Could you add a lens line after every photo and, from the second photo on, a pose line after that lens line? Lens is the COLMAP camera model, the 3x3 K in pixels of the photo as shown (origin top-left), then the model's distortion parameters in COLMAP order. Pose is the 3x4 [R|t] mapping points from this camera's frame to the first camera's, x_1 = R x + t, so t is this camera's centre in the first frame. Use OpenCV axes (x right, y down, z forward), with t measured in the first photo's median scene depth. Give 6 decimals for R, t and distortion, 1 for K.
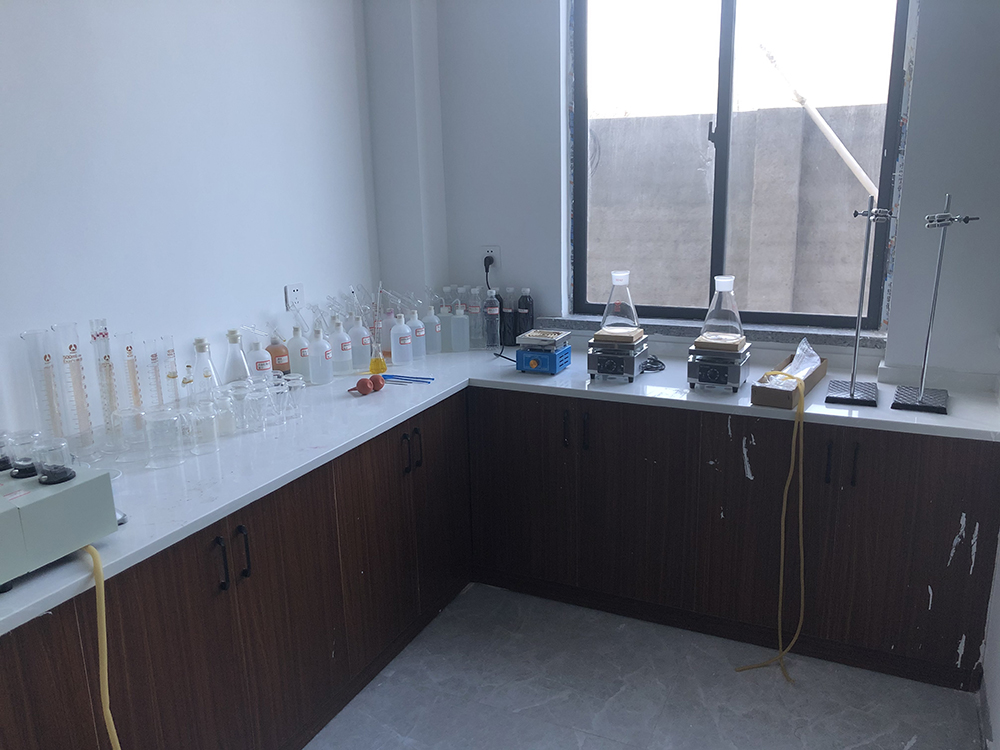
lens RADIAL K [[808.7, 0, 500.2], [0, 808.7, 376.5], [0, 0, 1]] dist [0.046445, -0.045023]
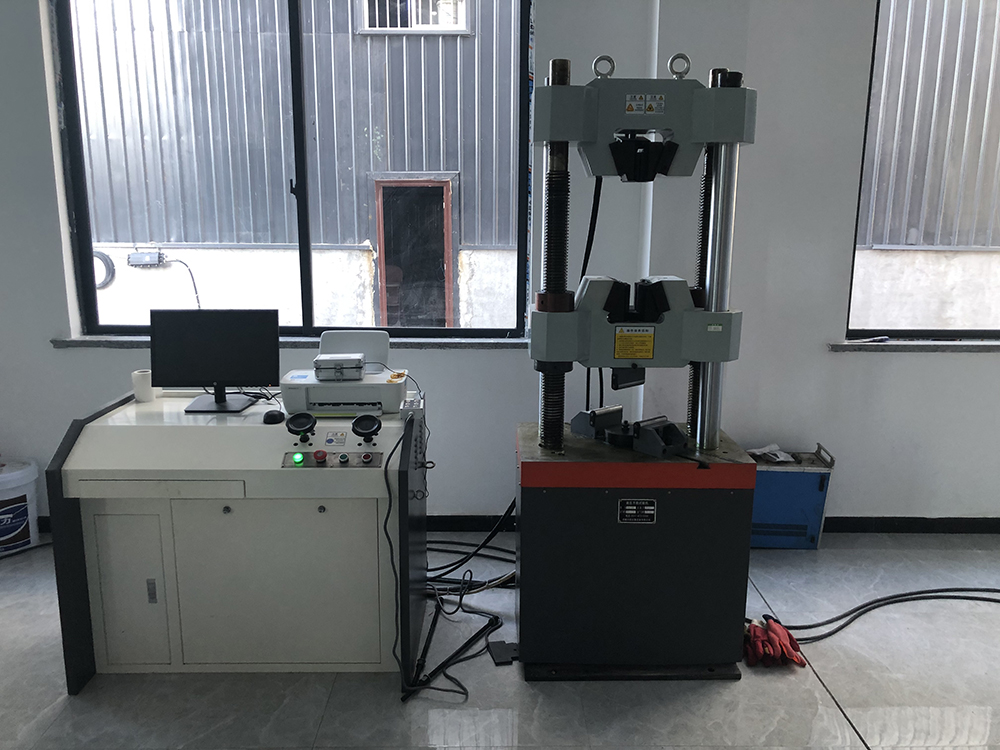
lens RADIAL K [[808.7, 0, 499.6], [0, 808.7, 372.0], [0, 0, 1]] dist [0.046445, -0.045023]
pose [[0.891574, -0.074325, 0.446735, -0.254275], [0.085089, 0.996365, -0.004047, 0.010601], [-0.444810, 0.041620, 0.894657, -0.327965]]
